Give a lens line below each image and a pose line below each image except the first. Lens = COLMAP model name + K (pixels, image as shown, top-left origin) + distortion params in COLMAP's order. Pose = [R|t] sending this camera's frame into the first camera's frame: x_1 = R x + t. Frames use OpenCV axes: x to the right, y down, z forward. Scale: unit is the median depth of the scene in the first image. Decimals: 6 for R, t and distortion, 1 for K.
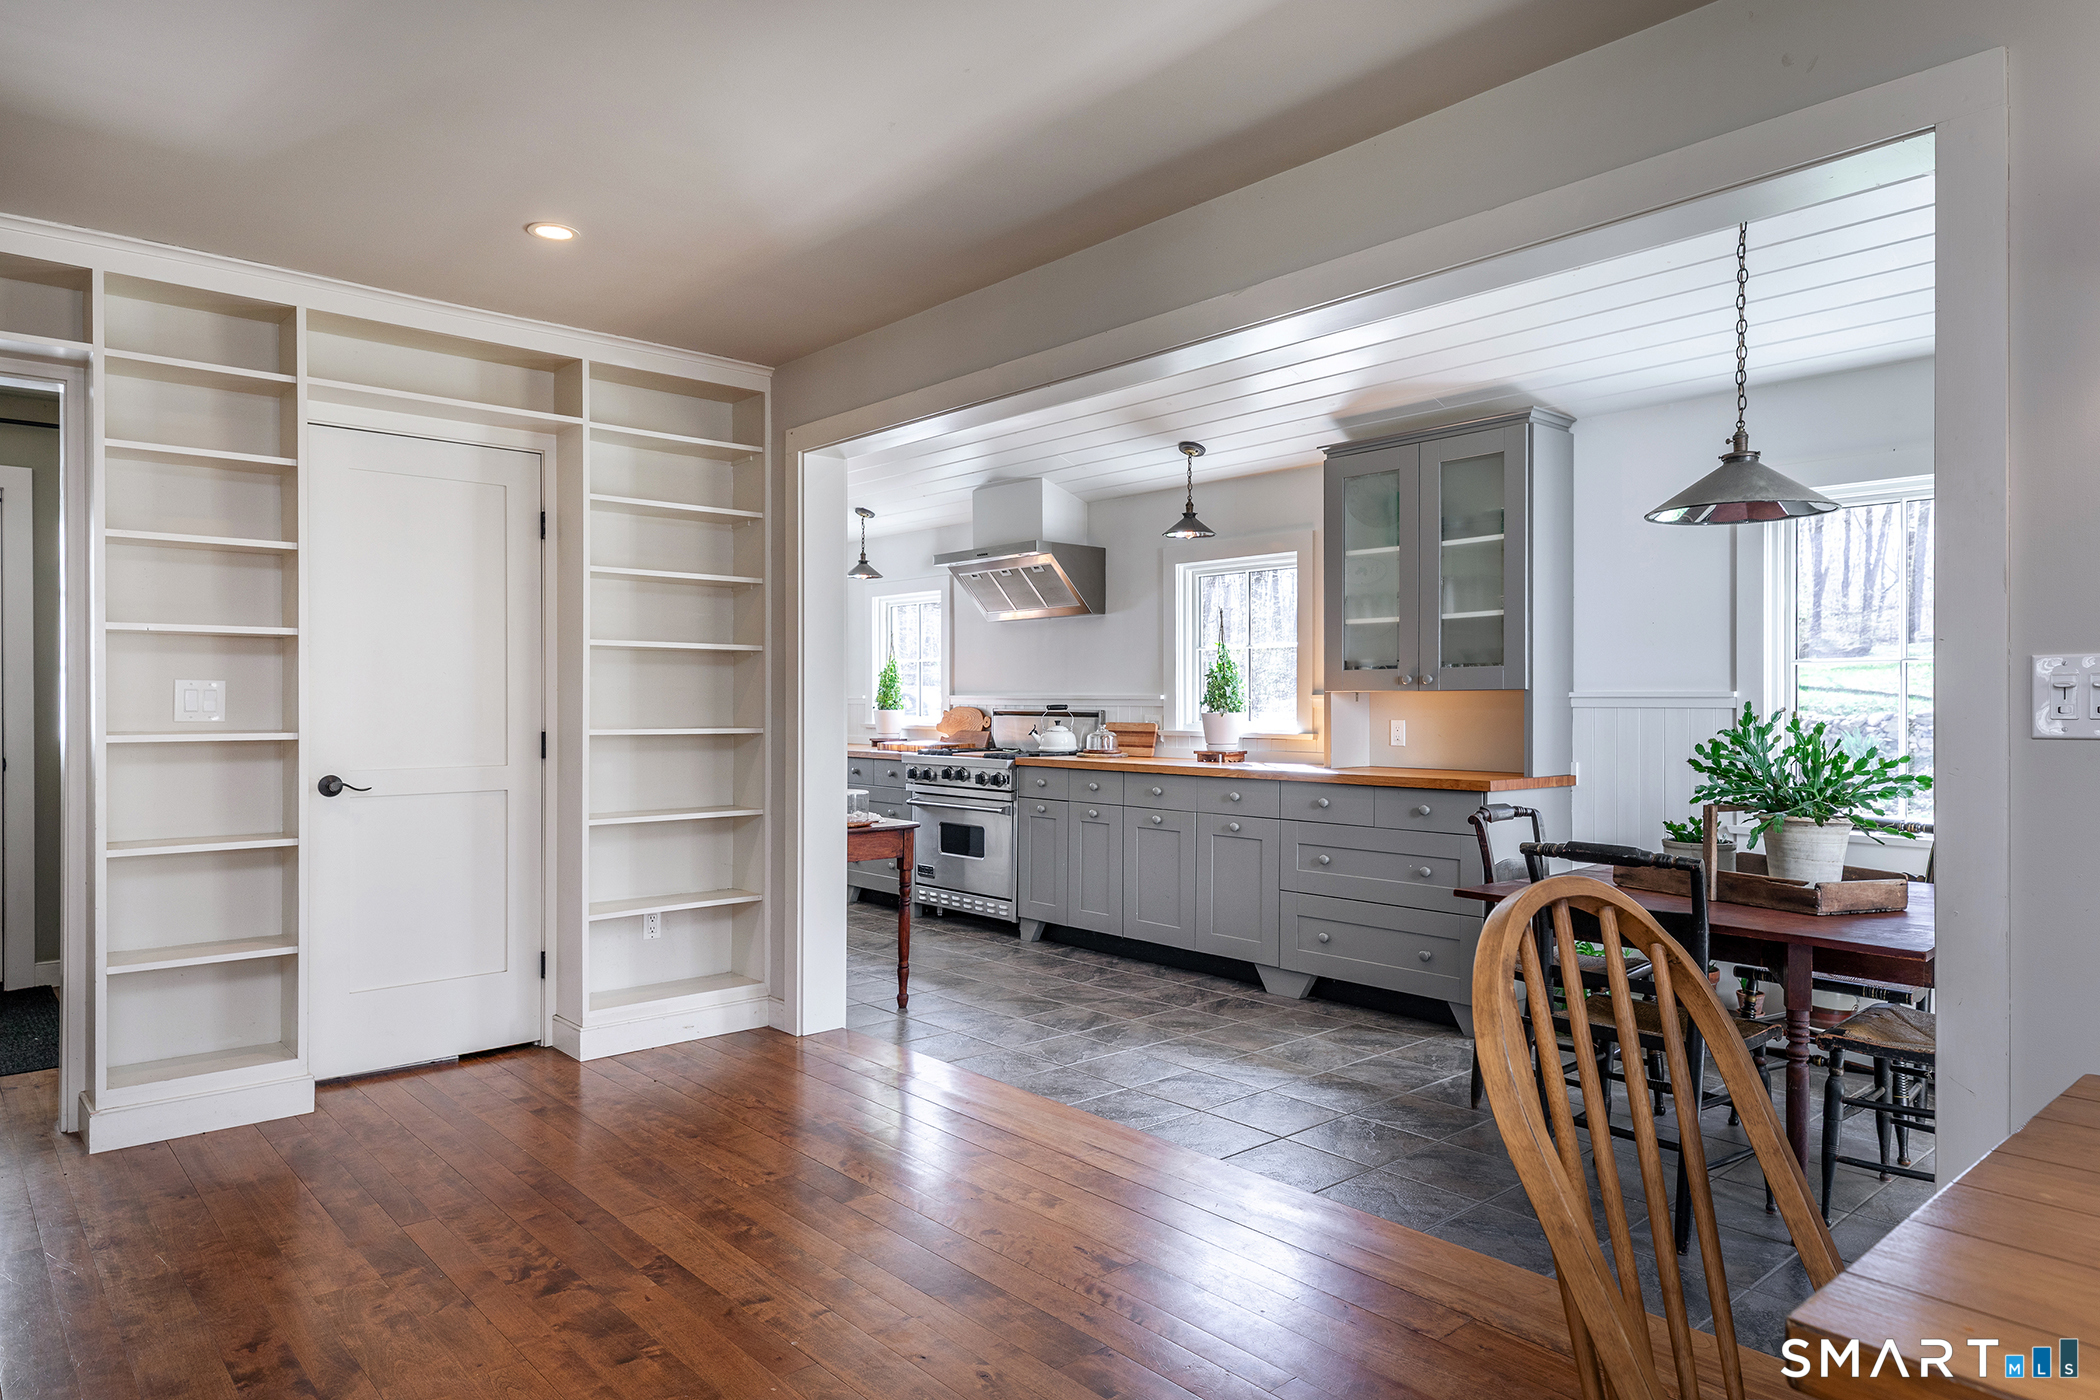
lens RADIAL K [[1266.3, 0, 1053.4], [0, 1266.3, 706.2], [0, 0, 1]] dist [0.006605, 0.001080]
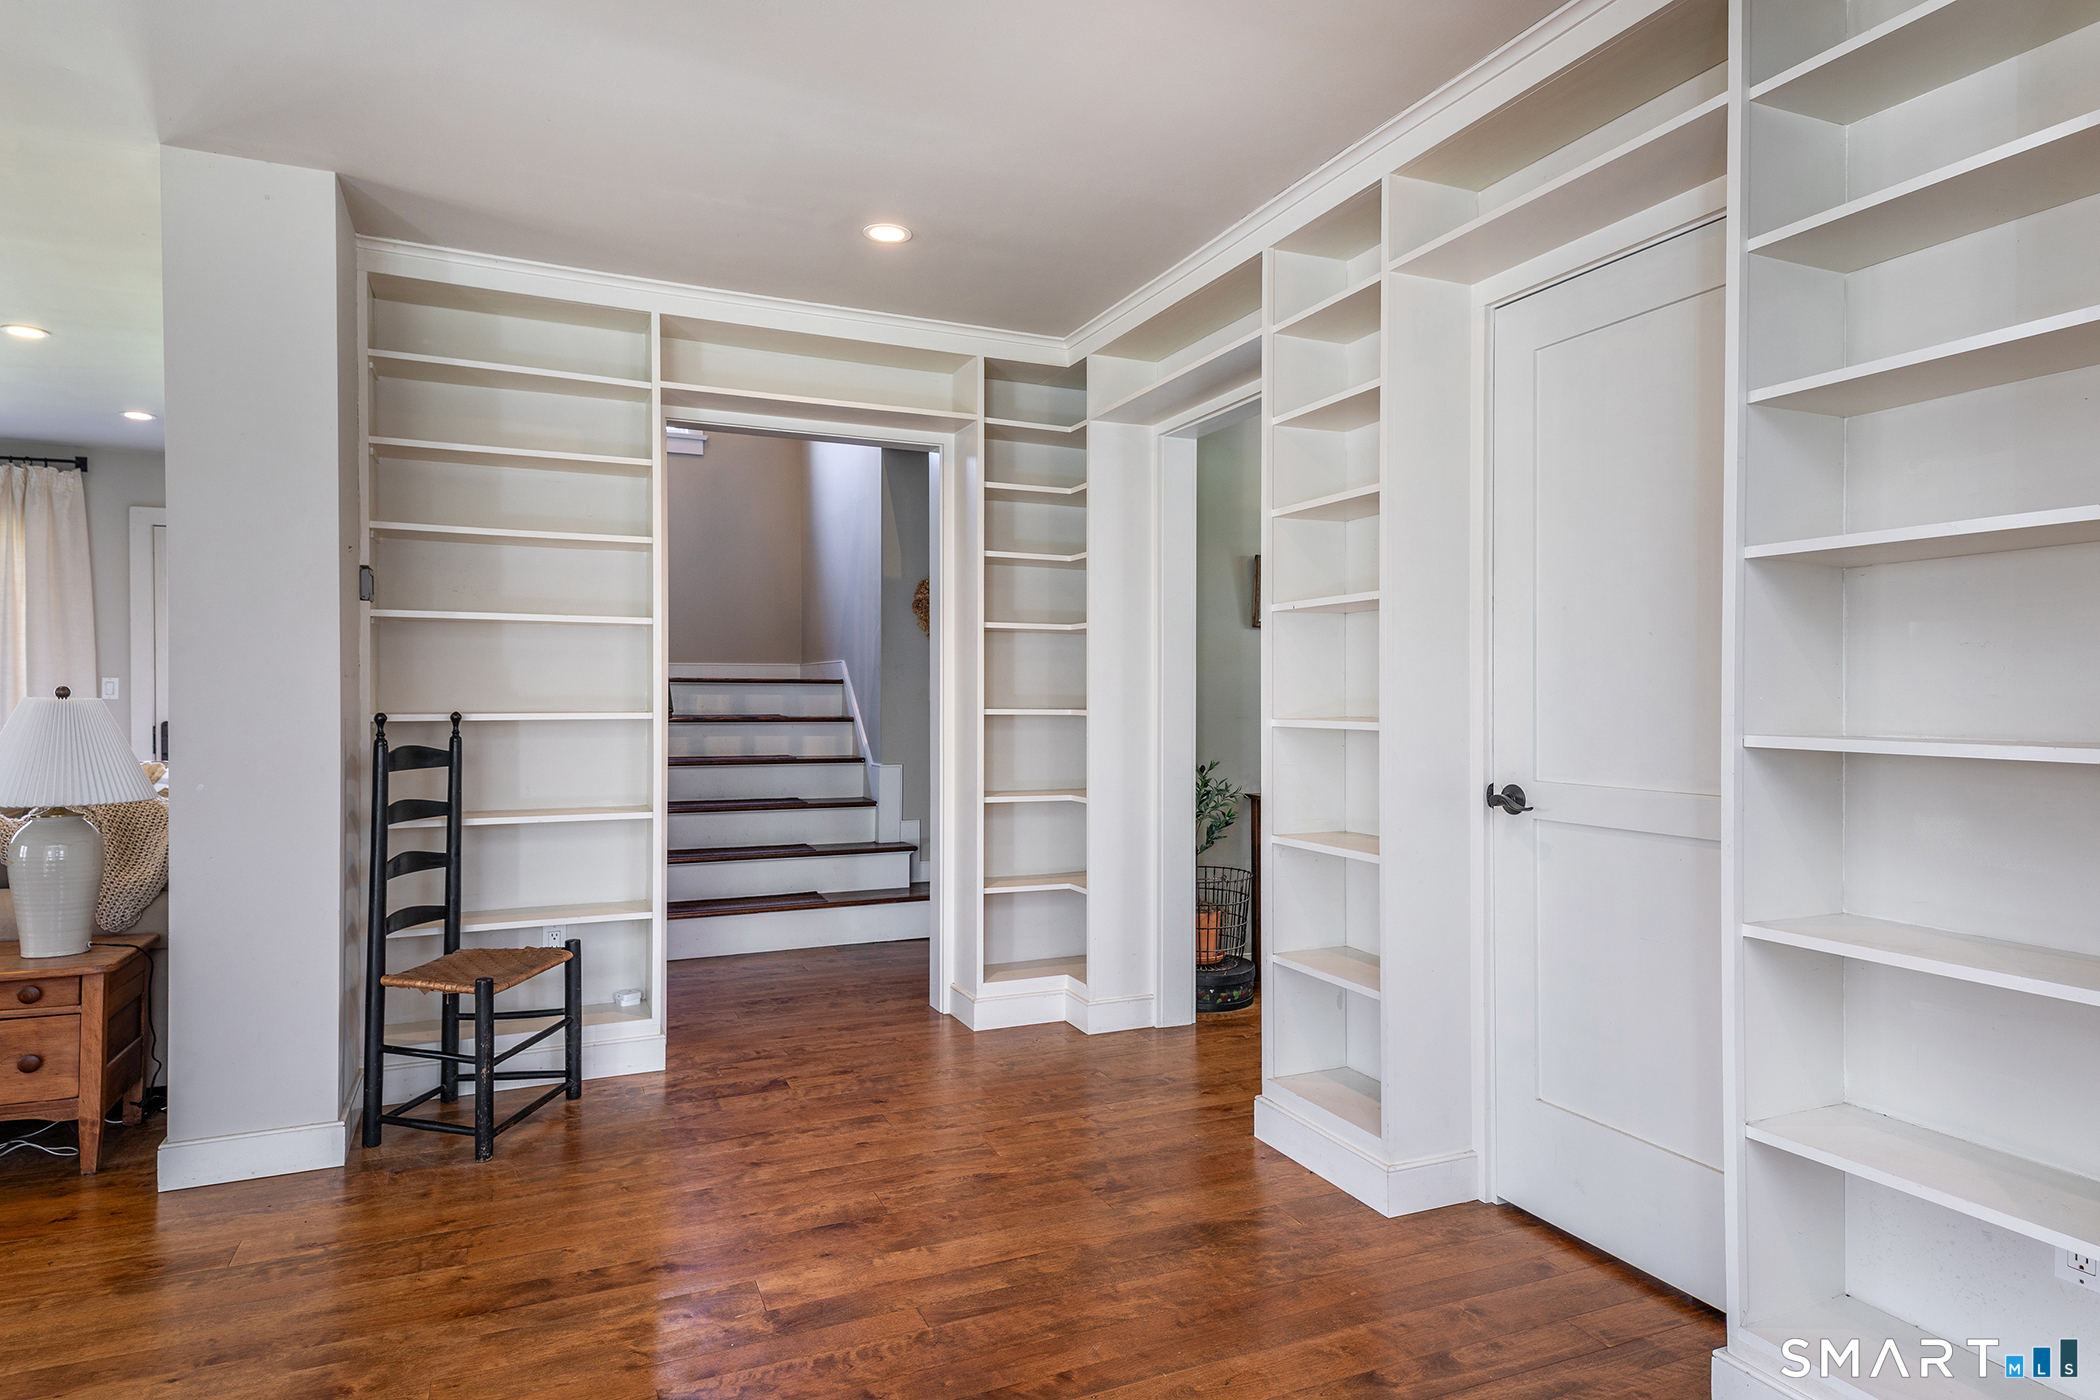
lens RADIAL K [[1140.5, 0, 1057.5], [0, 1140.5, 696.3], [0, 0, 1]] dist [-0.000093, 0.000097]
pose [[-0.267071, -0.000802, -0.963676, 0.200660], [0.002381, 0.999996, -0.001492, 0.012954], [0.963674, -0.002693, -0.267068, 1.419380]]
